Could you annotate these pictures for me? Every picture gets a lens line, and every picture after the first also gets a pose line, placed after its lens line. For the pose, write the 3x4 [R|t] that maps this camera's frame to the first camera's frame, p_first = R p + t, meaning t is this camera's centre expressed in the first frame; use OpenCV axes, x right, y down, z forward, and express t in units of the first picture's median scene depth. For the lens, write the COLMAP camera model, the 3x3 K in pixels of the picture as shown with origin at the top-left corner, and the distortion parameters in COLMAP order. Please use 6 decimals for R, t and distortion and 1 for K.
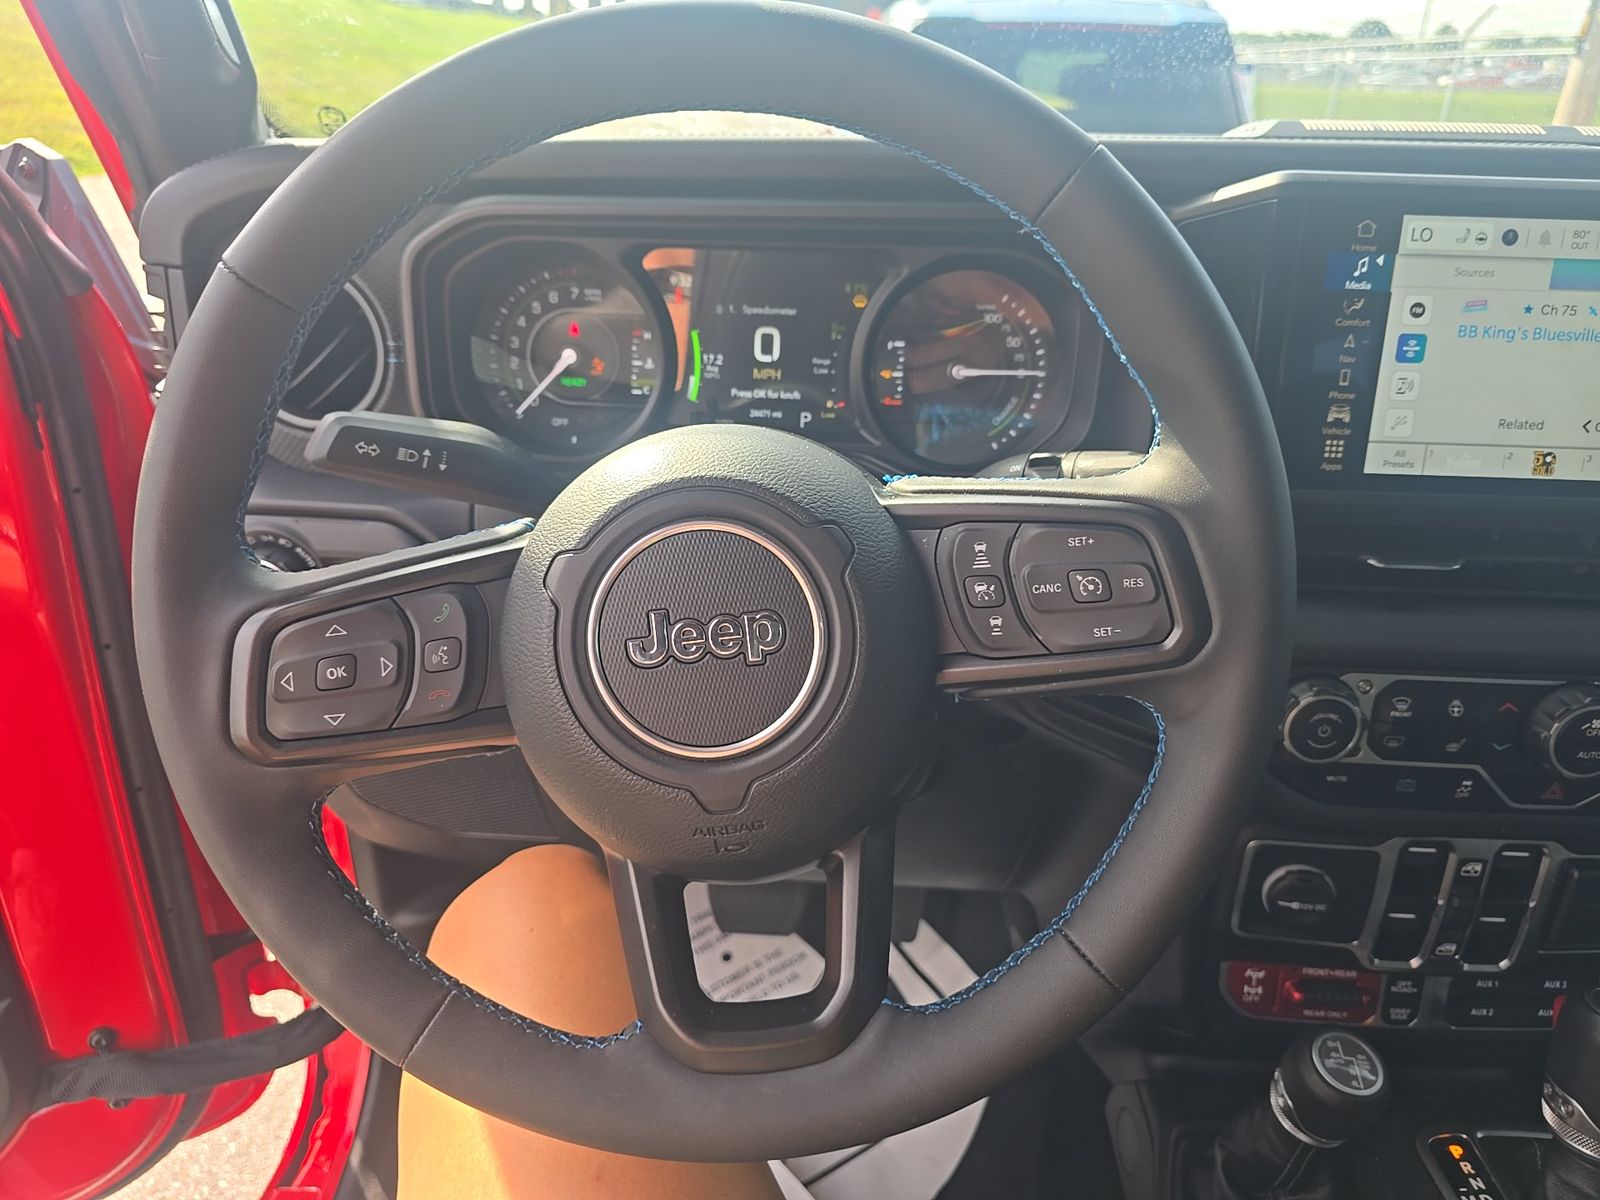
lens RADIAL K [[1121.5, 0, 799.2], [0, 1121.5, 602.8], [0, 0, 1]] dist [0.030640, -0.020042]
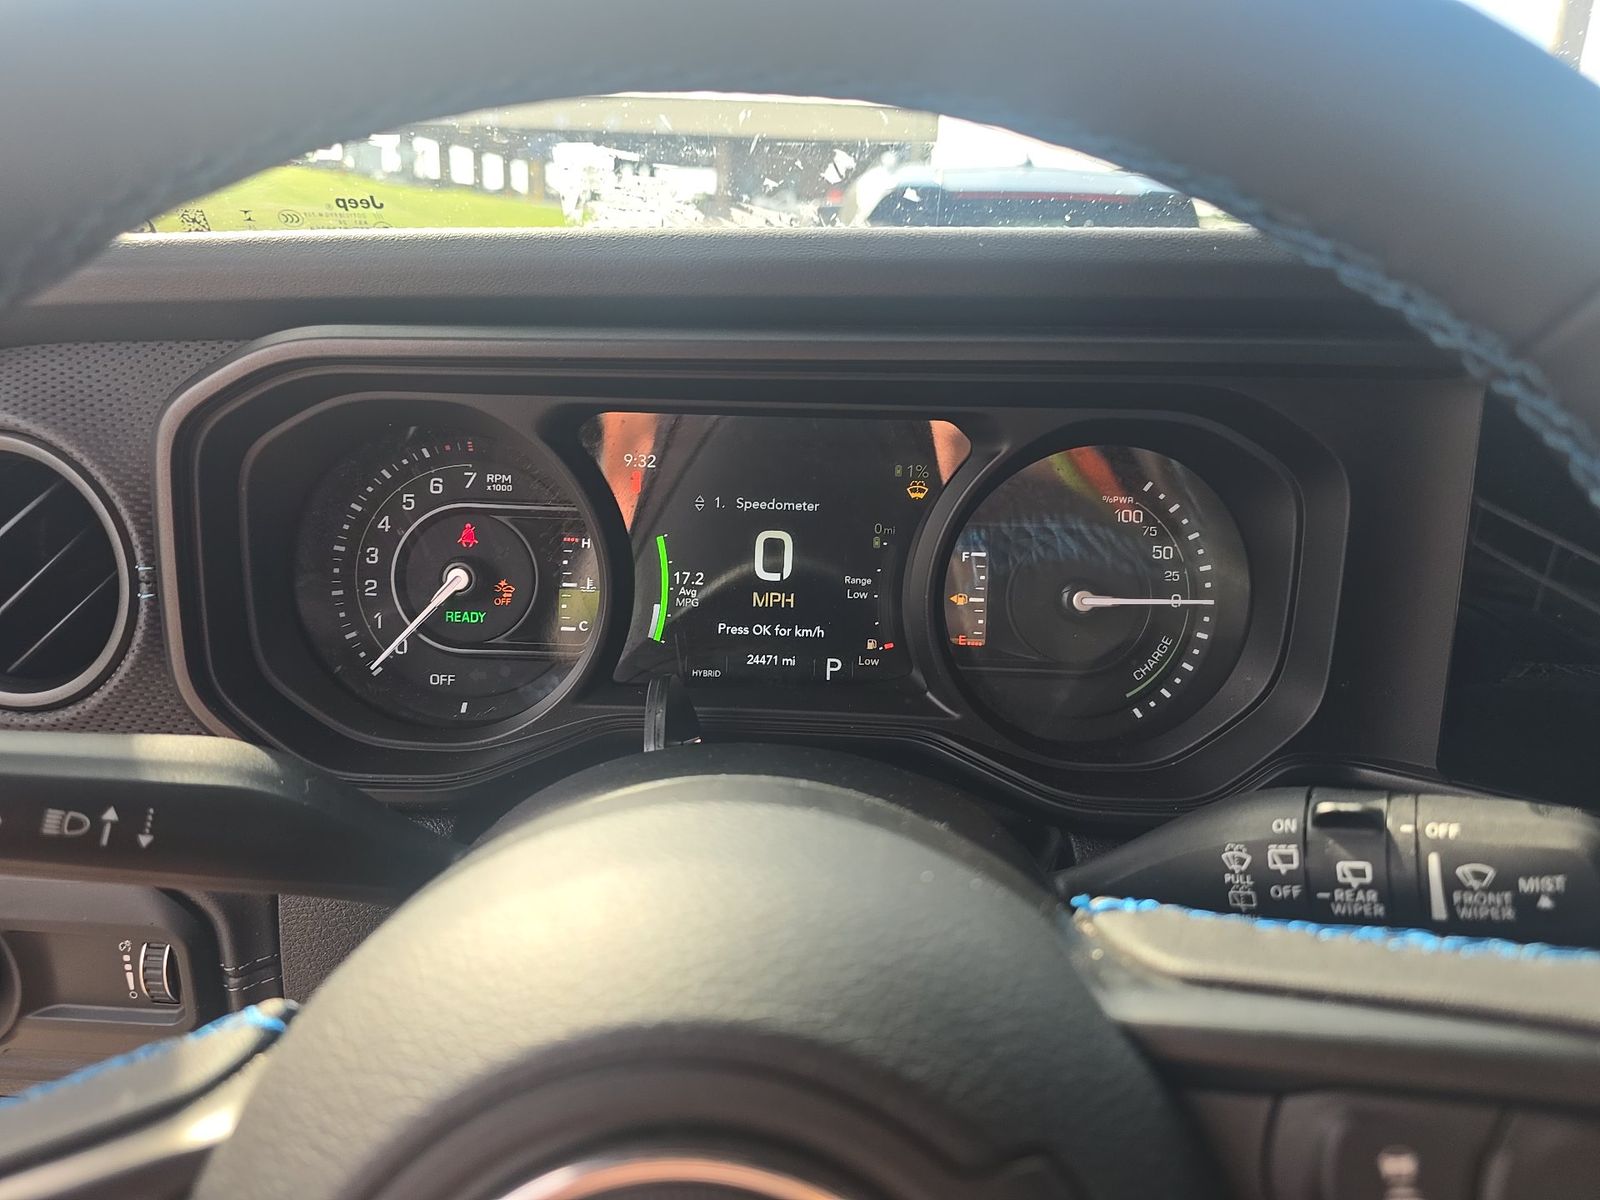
lens RADIAL K [[1121.5, 0, 811.7], [0, 1121.5, 592.2], [0, 0, 1]] dist [0.030640, -0.020042]
pose [[0.999161, -0.007339, 0.040279, -0.033285], [0.012924, 0.990041, -0.140188, -0.120844], [-0.038849, 0.140591, 0.989305, 0.373828]]
